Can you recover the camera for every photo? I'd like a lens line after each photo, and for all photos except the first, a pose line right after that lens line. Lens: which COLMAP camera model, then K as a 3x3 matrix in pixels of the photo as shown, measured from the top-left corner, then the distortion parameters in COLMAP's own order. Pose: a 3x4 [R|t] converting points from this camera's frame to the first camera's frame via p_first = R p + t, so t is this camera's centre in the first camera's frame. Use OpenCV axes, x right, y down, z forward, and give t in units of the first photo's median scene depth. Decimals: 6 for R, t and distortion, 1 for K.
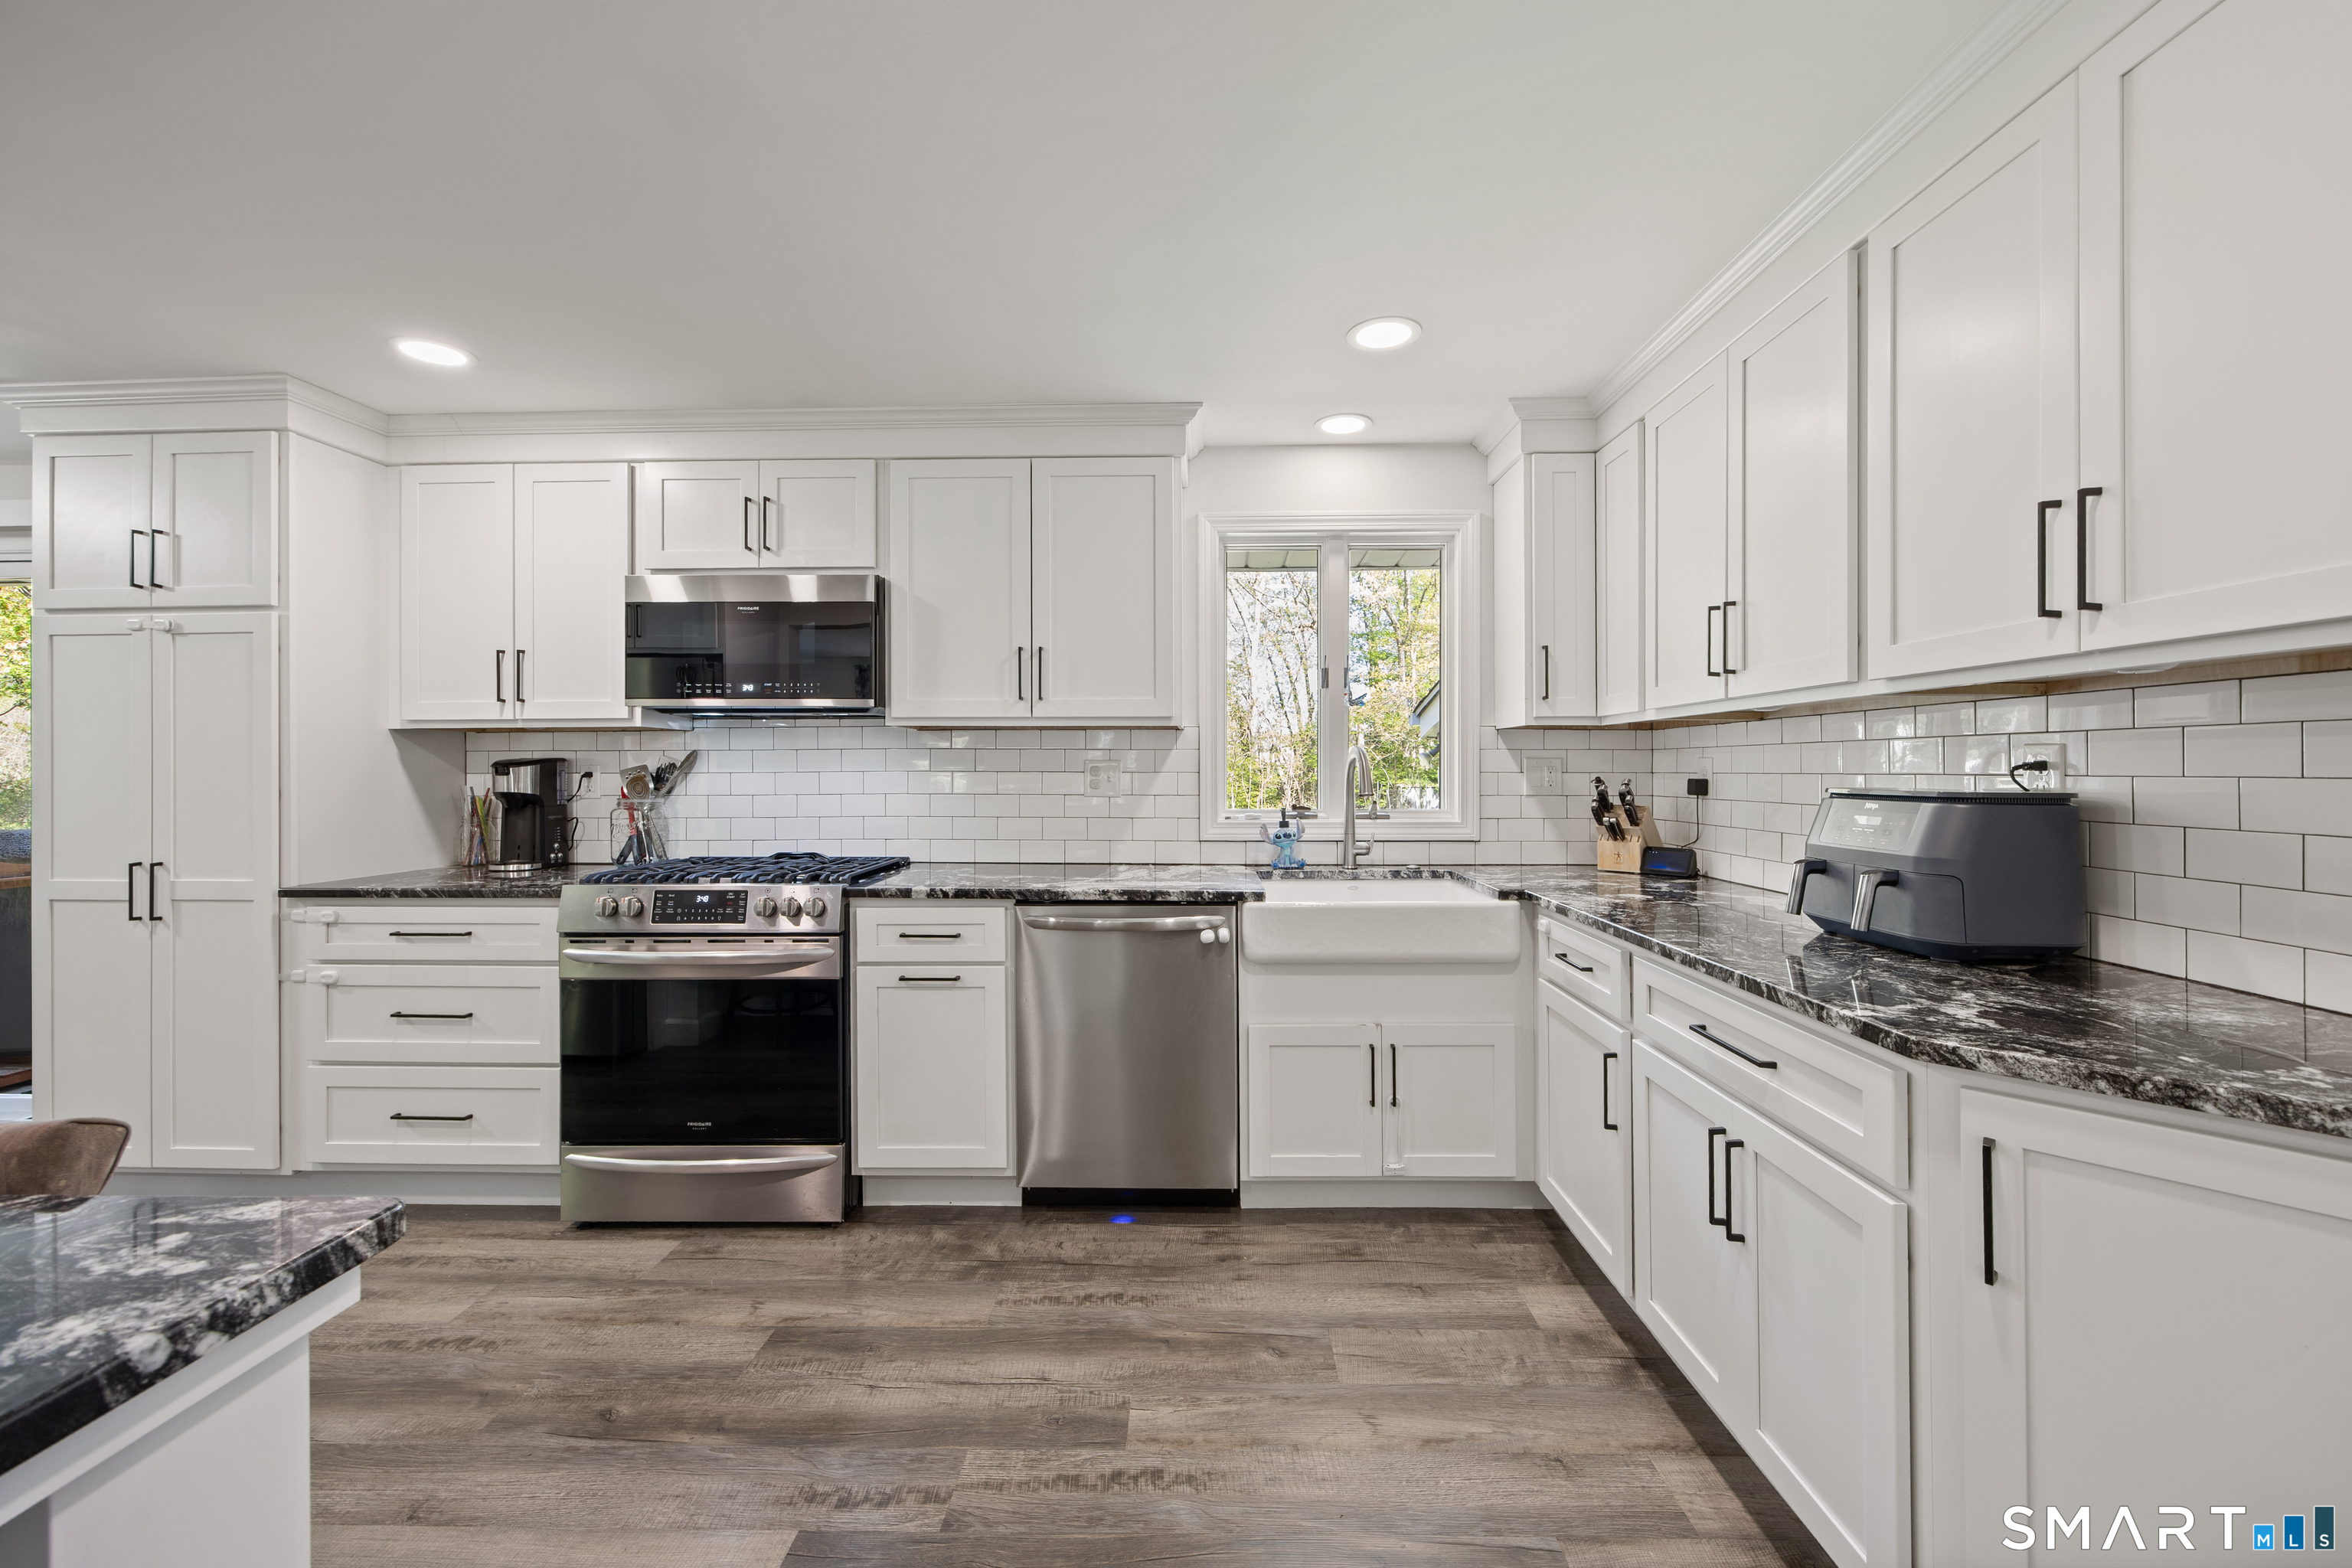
lens RADIAL K [[915.1, 0, 1172.9], [0, 915.1, 776.8], [0, 0, 1]] dist [-0.000827, -0.000279]
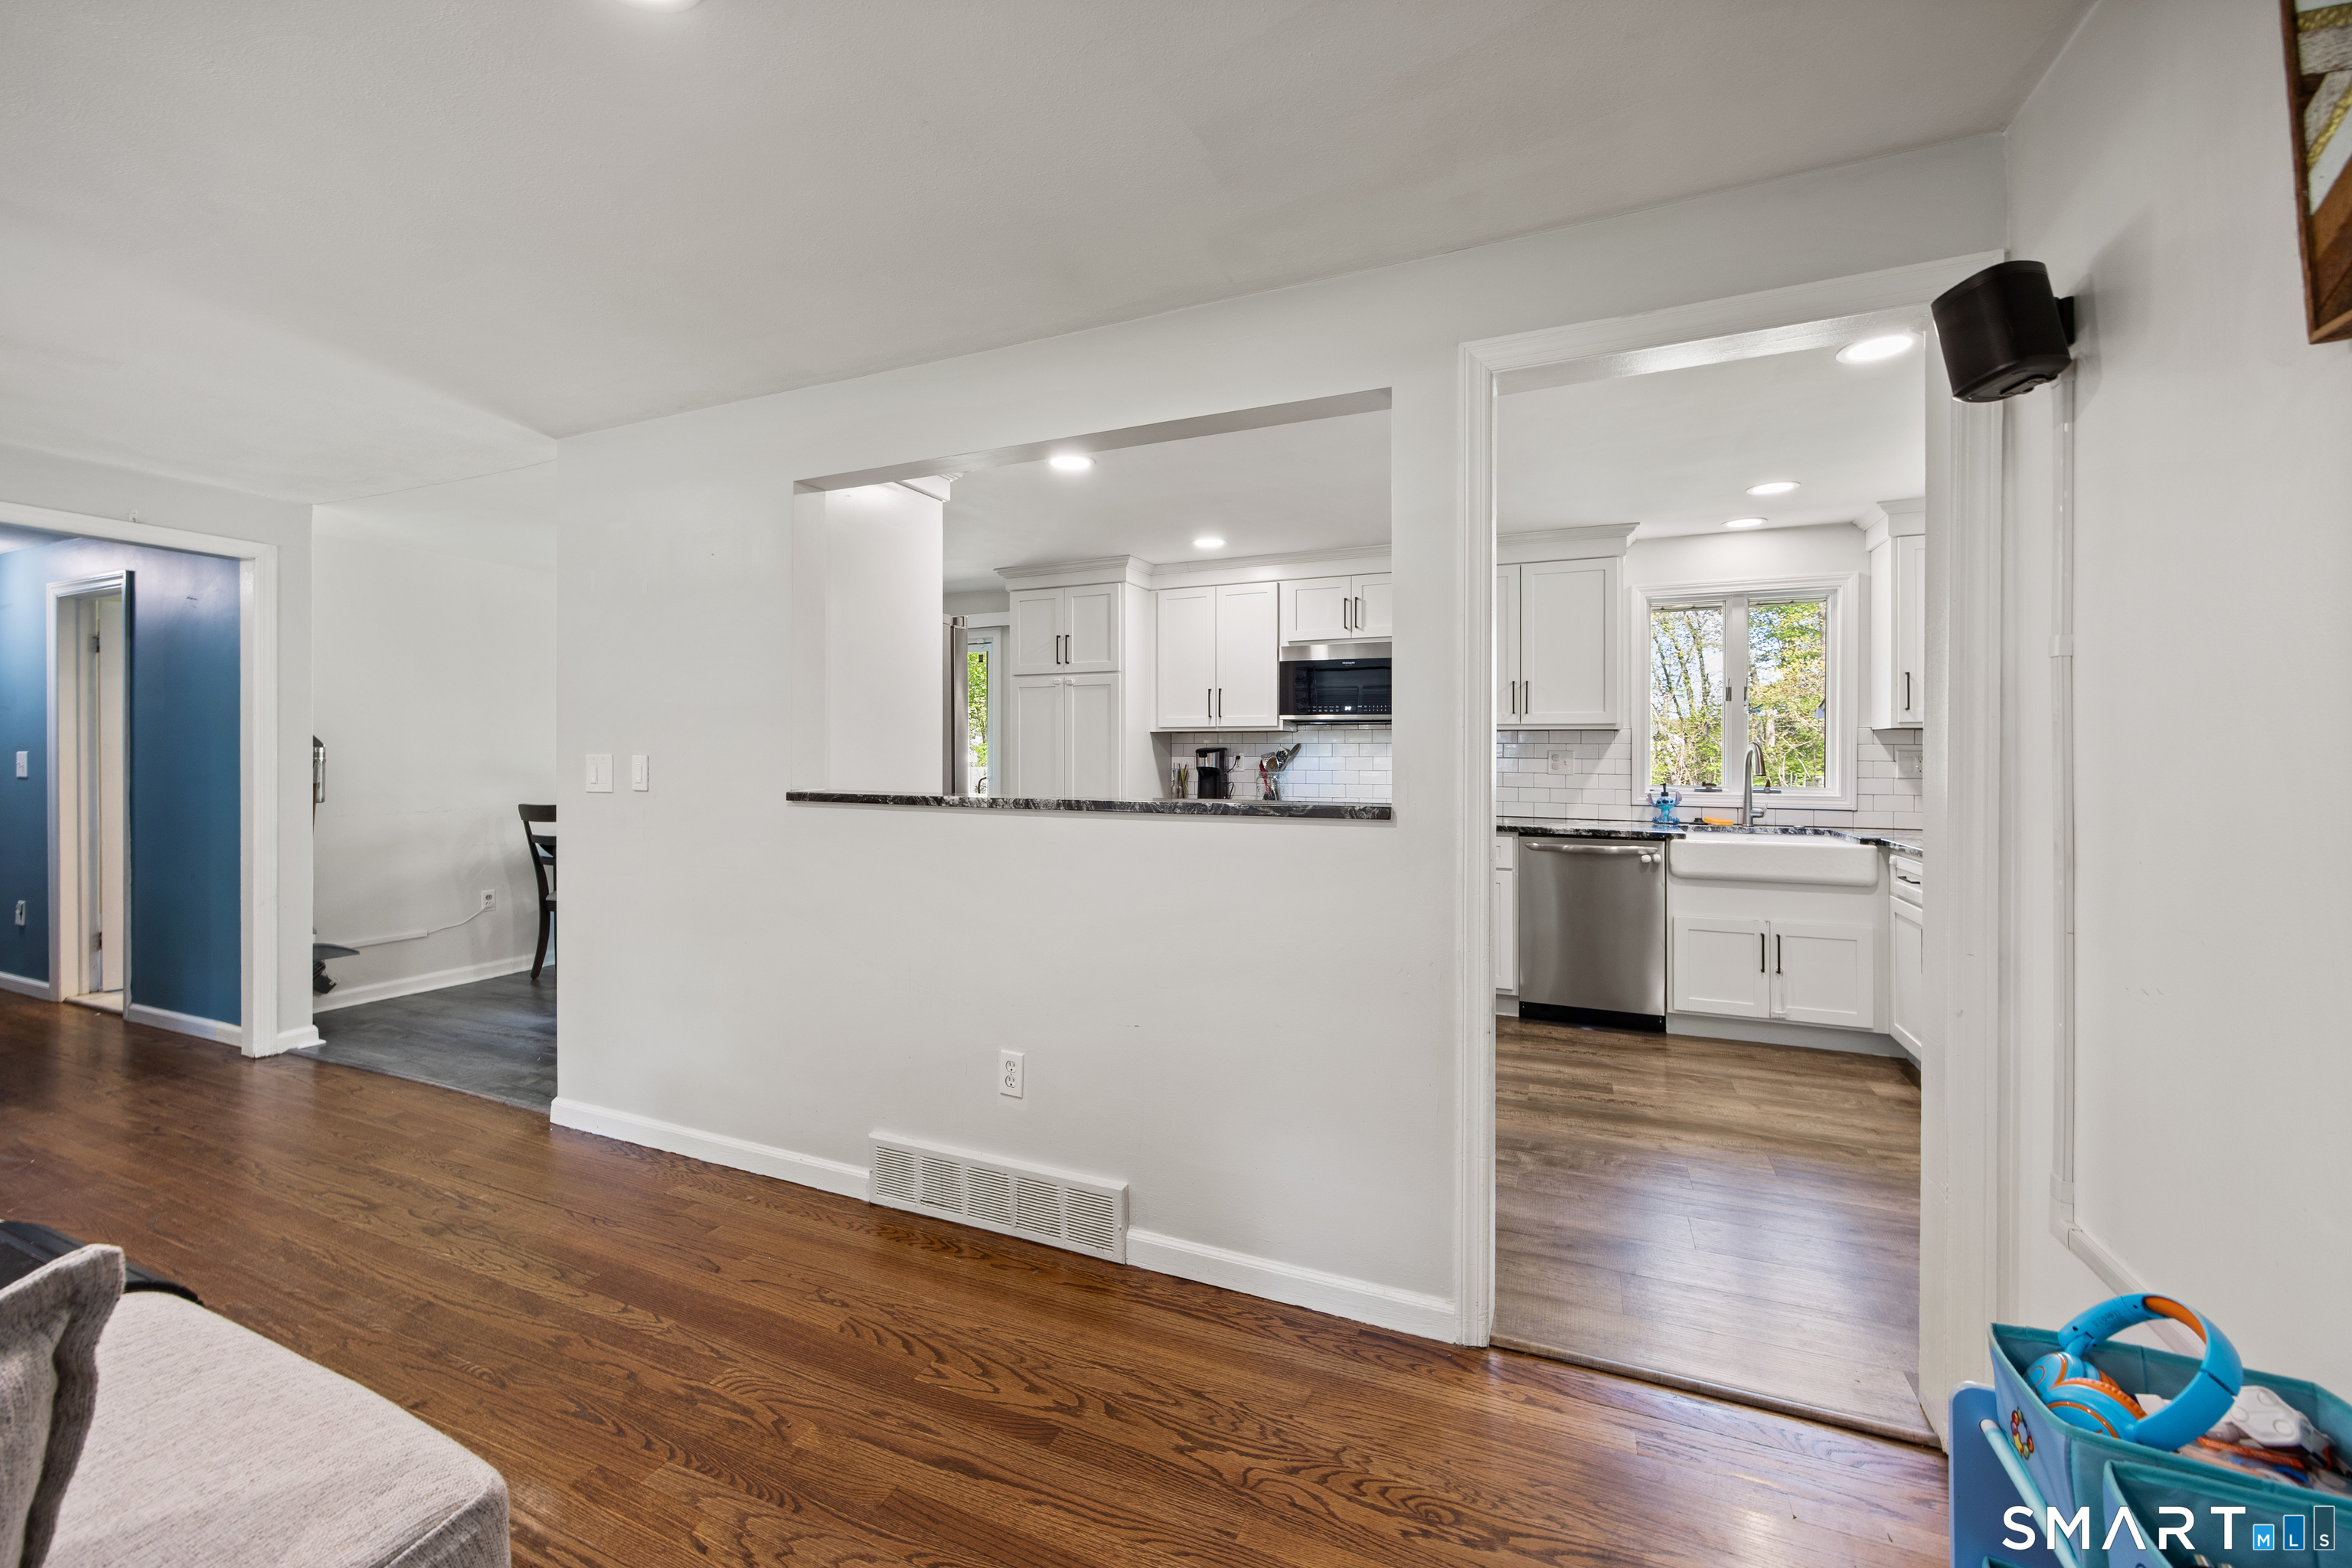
lens RADIAL K [[908.2, 0, 1180.8], [0, 908.2, 755.6], [0, 0, 1]] dist [-0.000778, -0.000099]
pose [[0.931039, 0.007426, -0.364844, -0.136807], [-0.010572, 0.999922, -0.006626, 0.008282], [0.364766, 0.010026, 0.931045, -0.769544]]
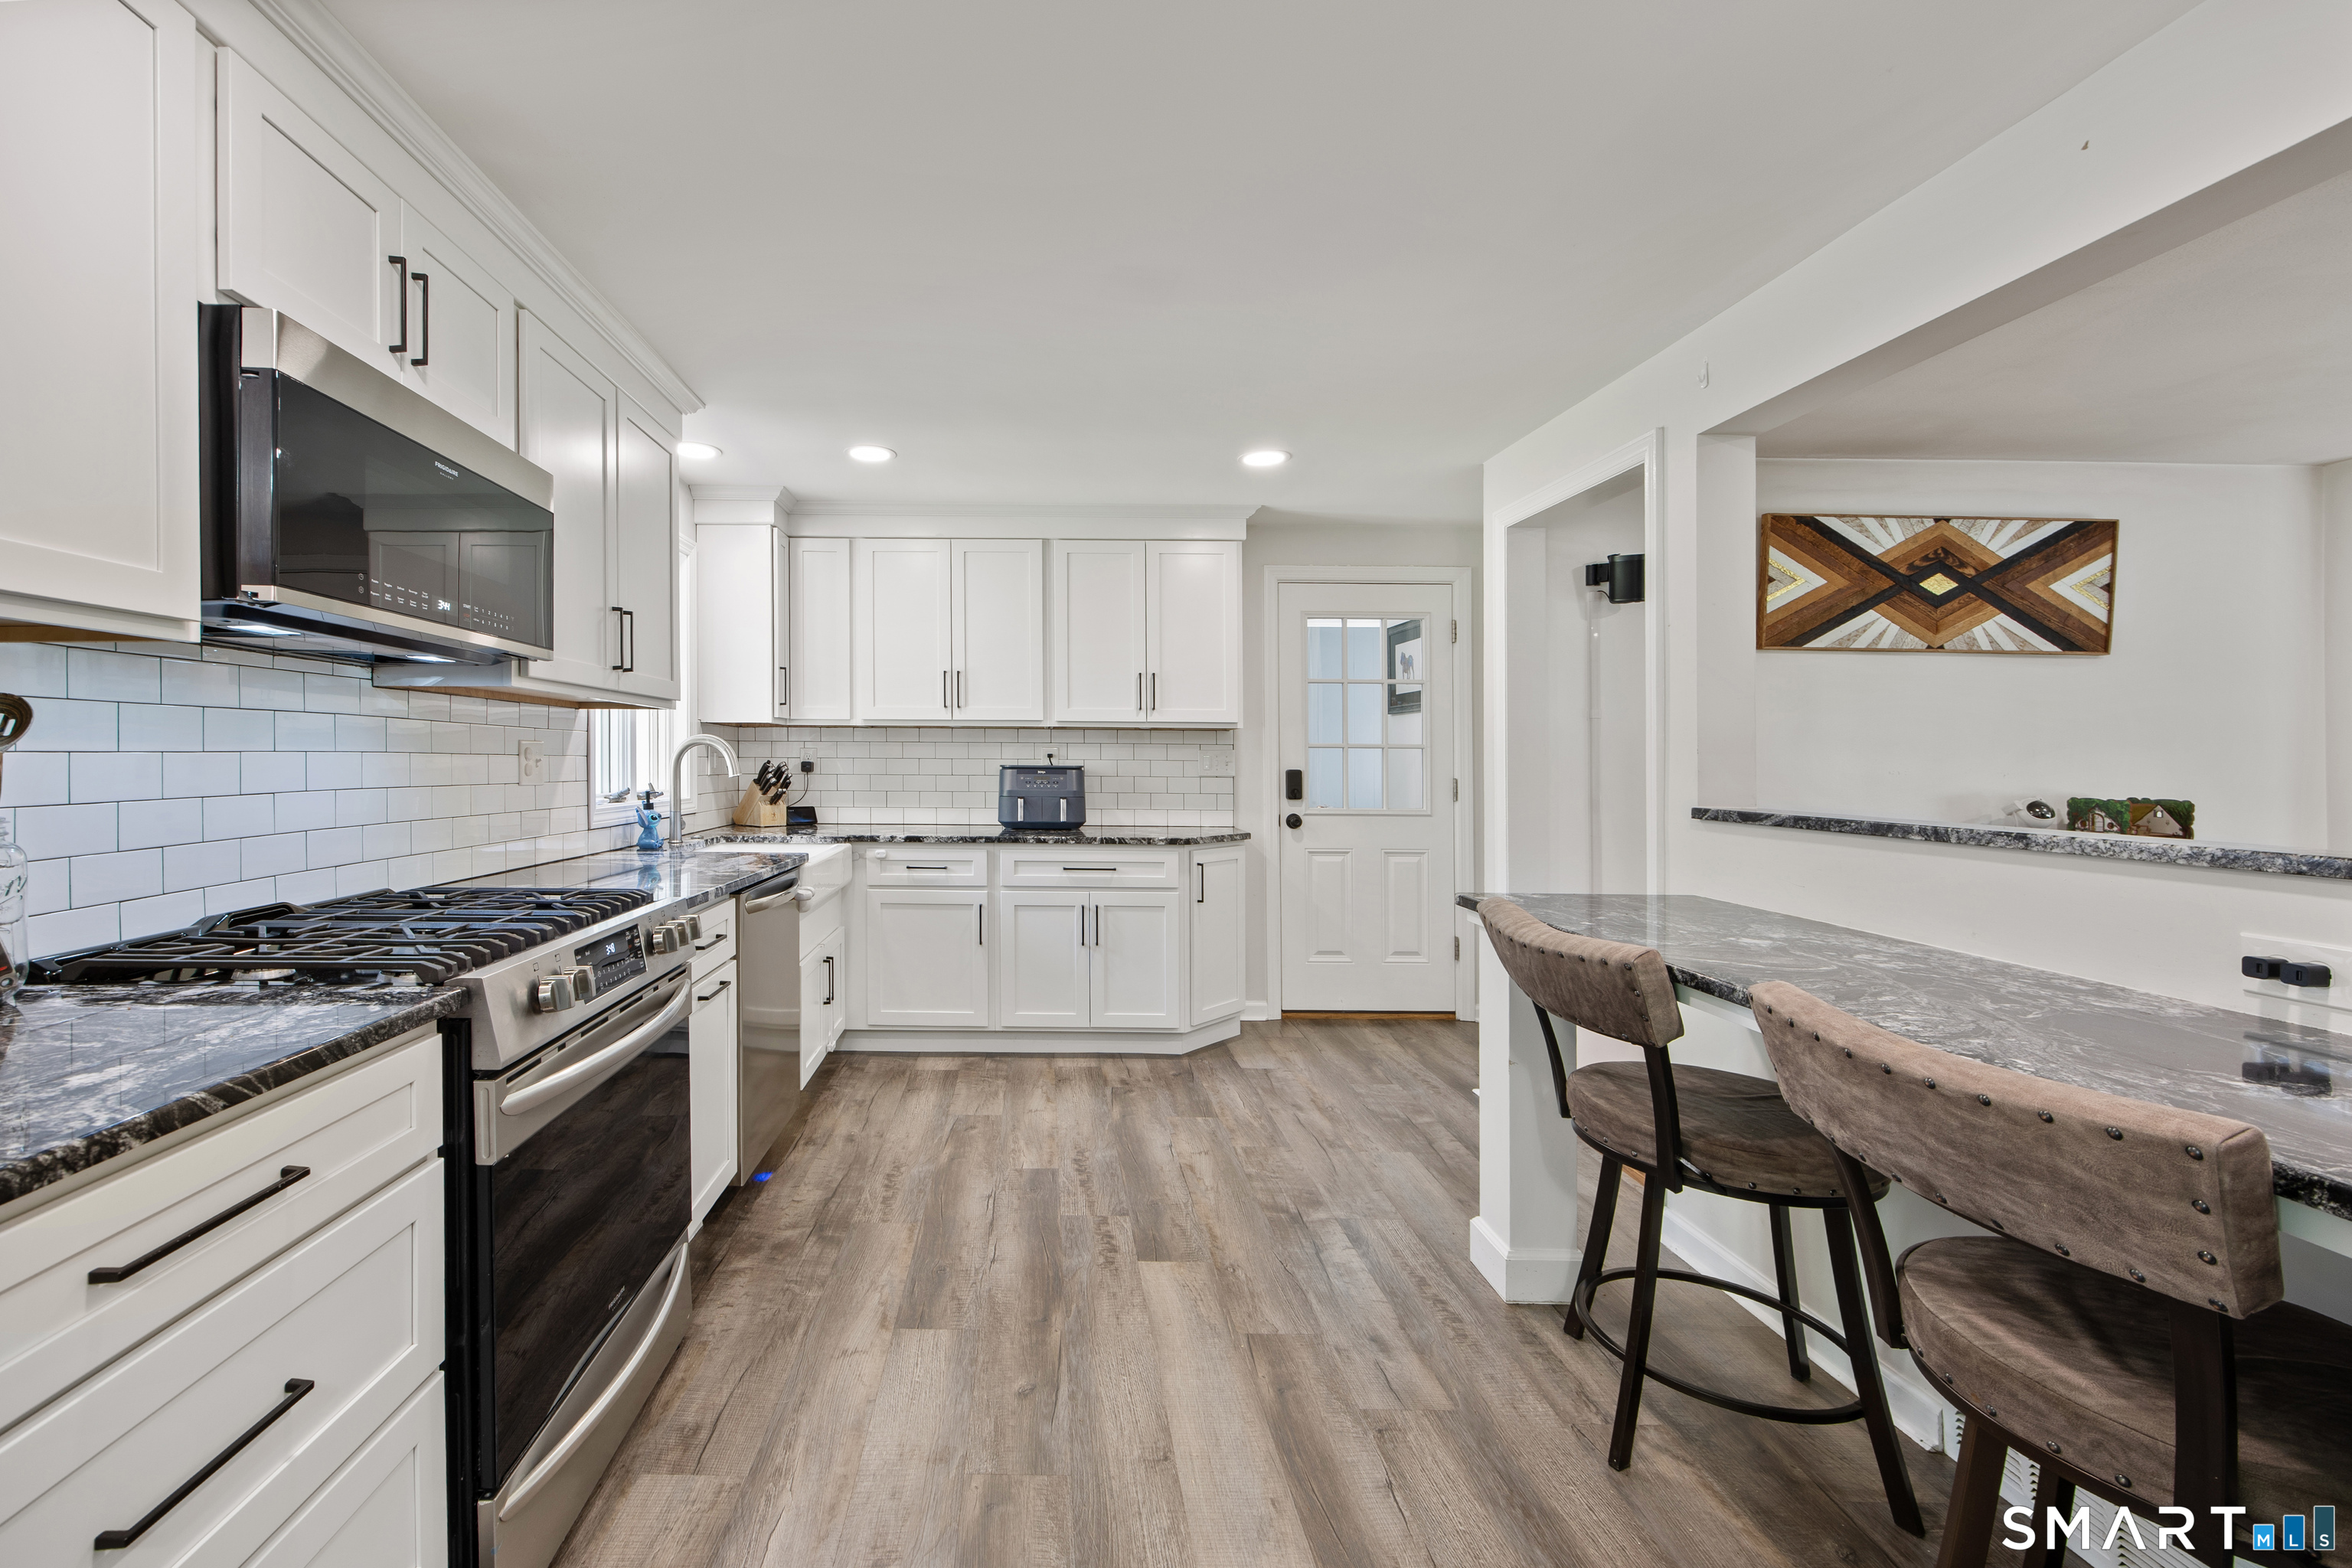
lens RADIAL K [[960.6, 0, 1014.6], [0, 960.6, 764.4], [0, 0, 1]] dist [-0.000162, -0.000087]
pose [[0.005545, -0.004336, 0.999975, -1.127365], [0.000364, 0.999991, 0.004334, -0.000106], [-0.999985, 0.000340, 0.005546, 0.676876]]
